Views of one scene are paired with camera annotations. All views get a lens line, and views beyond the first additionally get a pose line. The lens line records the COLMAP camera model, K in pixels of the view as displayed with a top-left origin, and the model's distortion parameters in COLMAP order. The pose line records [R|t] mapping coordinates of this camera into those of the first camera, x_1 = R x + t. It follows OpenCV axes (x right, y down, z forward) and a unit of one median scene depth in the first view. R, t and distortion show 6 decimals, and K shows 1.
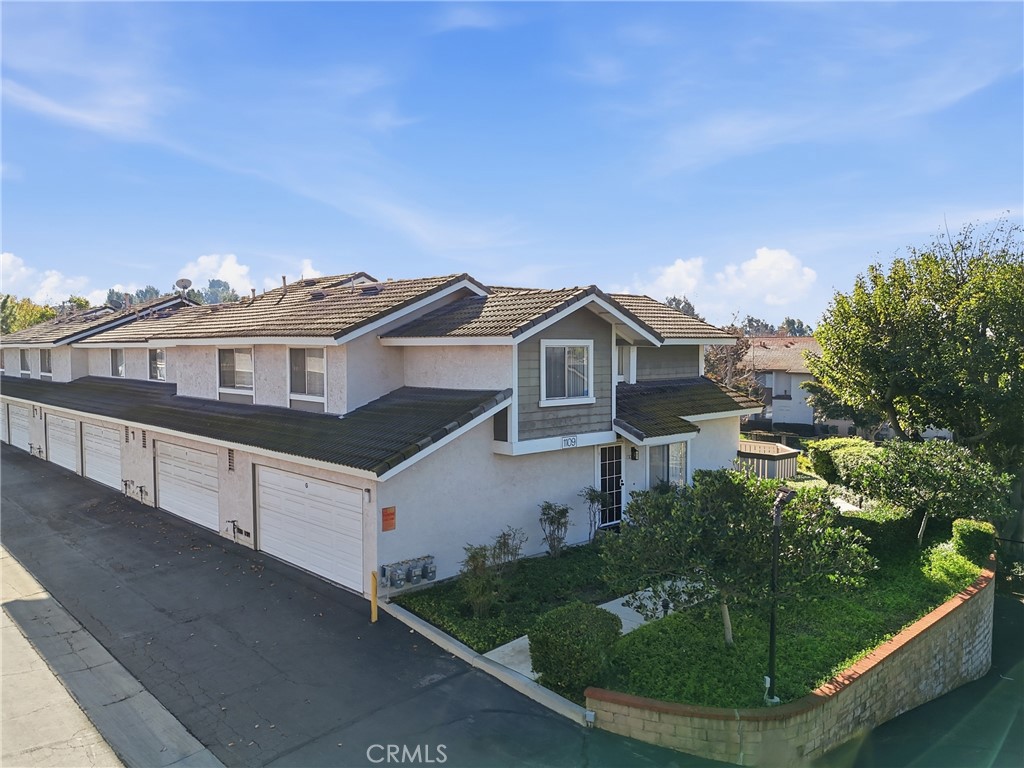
lens RADIAL K [[755.0, 0, 512.0], [0, 755.0, 384.0], [0, 0, 1]] dist [0.101314, -0.092604]
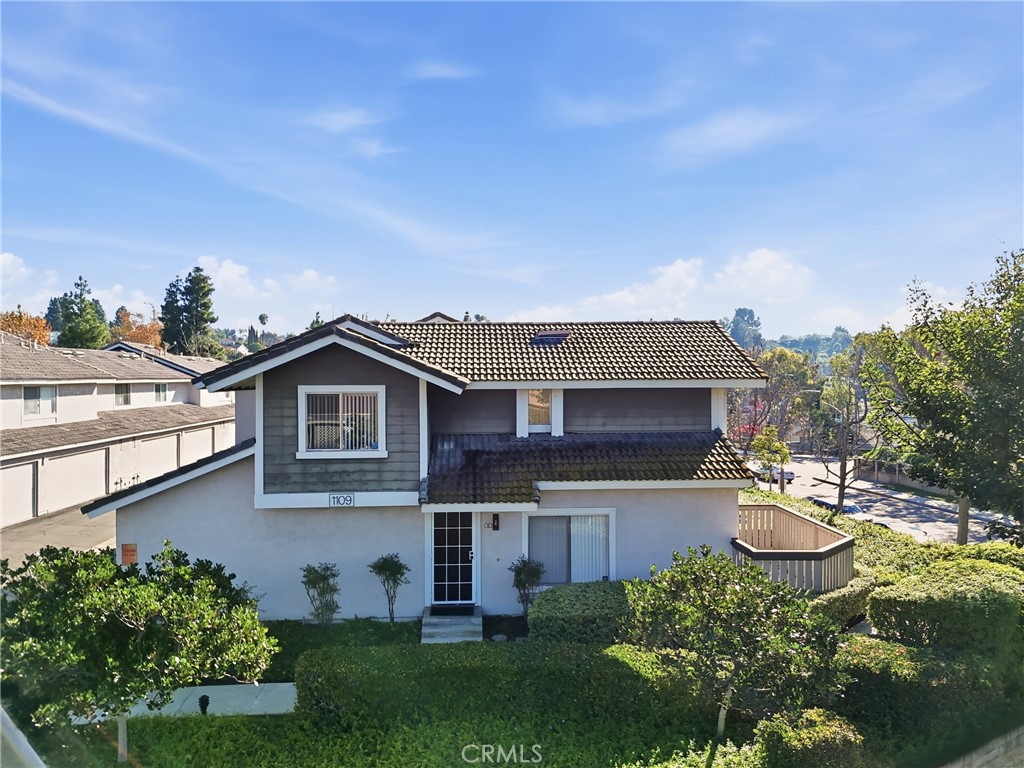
lens RADIAL K [[755.0, 0, 512.0], [0, 755.0, 384.0], [0, 0, 1]] dist [0.101314, -0.092604]
pose [[0.761867, 0.006535, -0.647701, 0.786603], [-0.027296, 0.999385, -0.022024, -0.044528], [0.647158, 0.034459, 0.761576, 0.426402]]
